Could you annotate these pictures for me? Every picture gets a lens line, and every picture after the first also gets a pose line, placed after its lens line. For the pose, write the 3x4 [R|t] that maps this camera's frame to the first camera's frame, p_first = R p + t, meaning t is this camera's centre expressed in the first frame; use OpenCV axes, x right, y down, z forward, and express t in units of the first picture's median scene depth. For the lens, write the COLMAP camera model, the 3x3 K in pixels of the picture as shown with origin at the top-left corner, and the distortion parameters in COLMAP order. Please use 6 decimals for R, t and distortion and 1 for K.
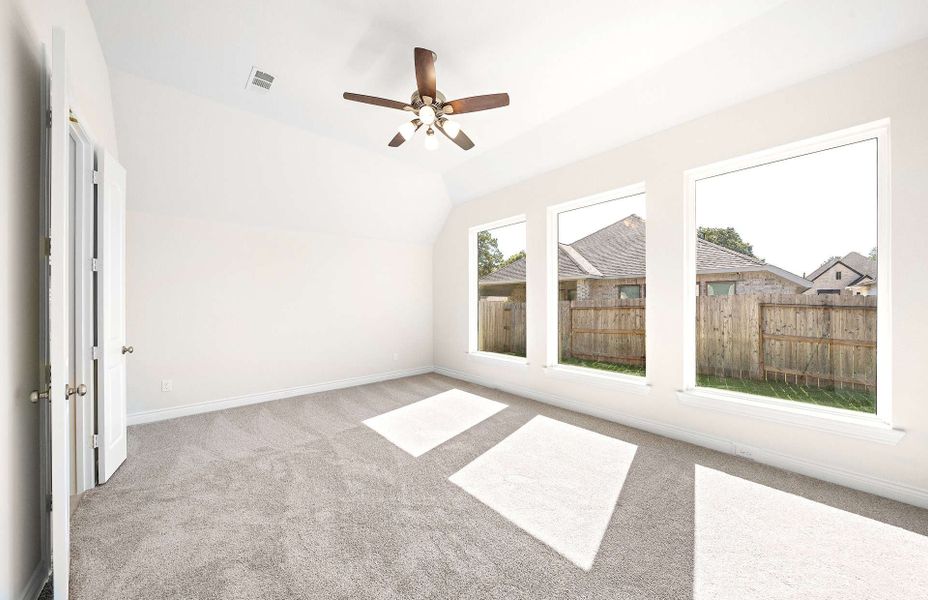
lens RADIAL K [[317.0, 0, 464.5], [0, 317.0, 303.4], [0, 0, 1]] dist [-0.000238, -0.000033]
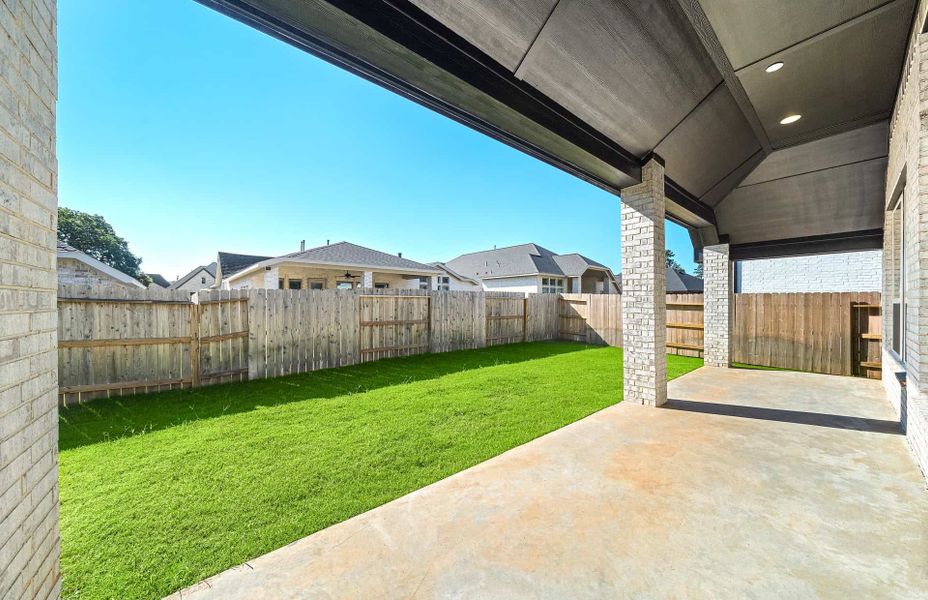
lens RADIAL K [[317.0, 0, 464.5], [0, 317.0, 303.4], [0, 0, 1]] dist [-0.000238, -0.000033]
pose [[0.025715, 0.001267, 0.999669, 0.326799], [0.003418, 0.999993, -0.001355, 0.019616], [-0.999663, 0.003452, 0.025710, 0.033012]]
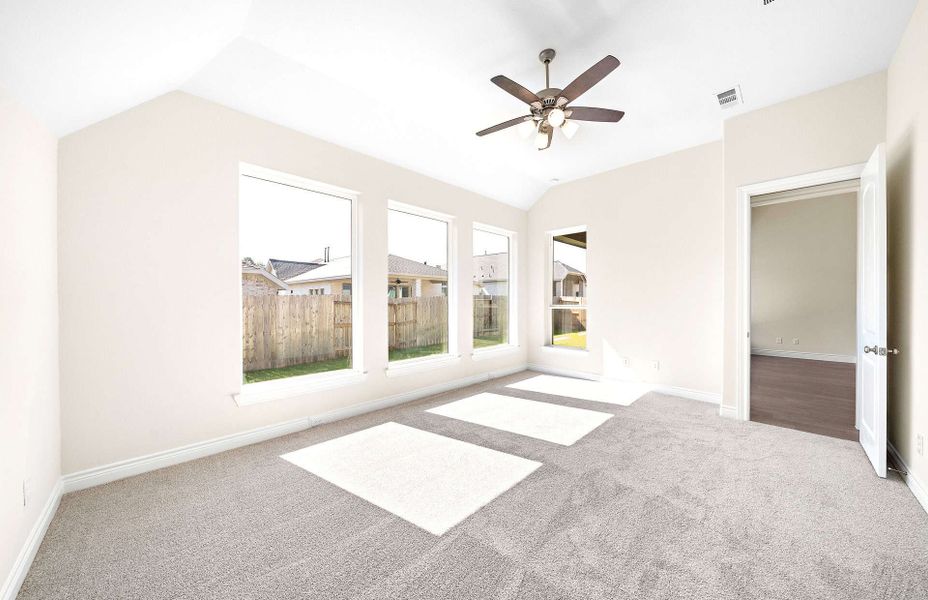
lens RADIAL K [[317.0, 0, 464.5], [0, 317.0, 303.4], [0, 0, 1]] dist [-0.000238, -0.000033]
pose [[-0.068276, -0.004905, 0.997654, -0.427052], [0.003100, 0.999982, 0.005128, 0.003348], [-0.997662, 0.003443, -0.068259, 0.524572]]
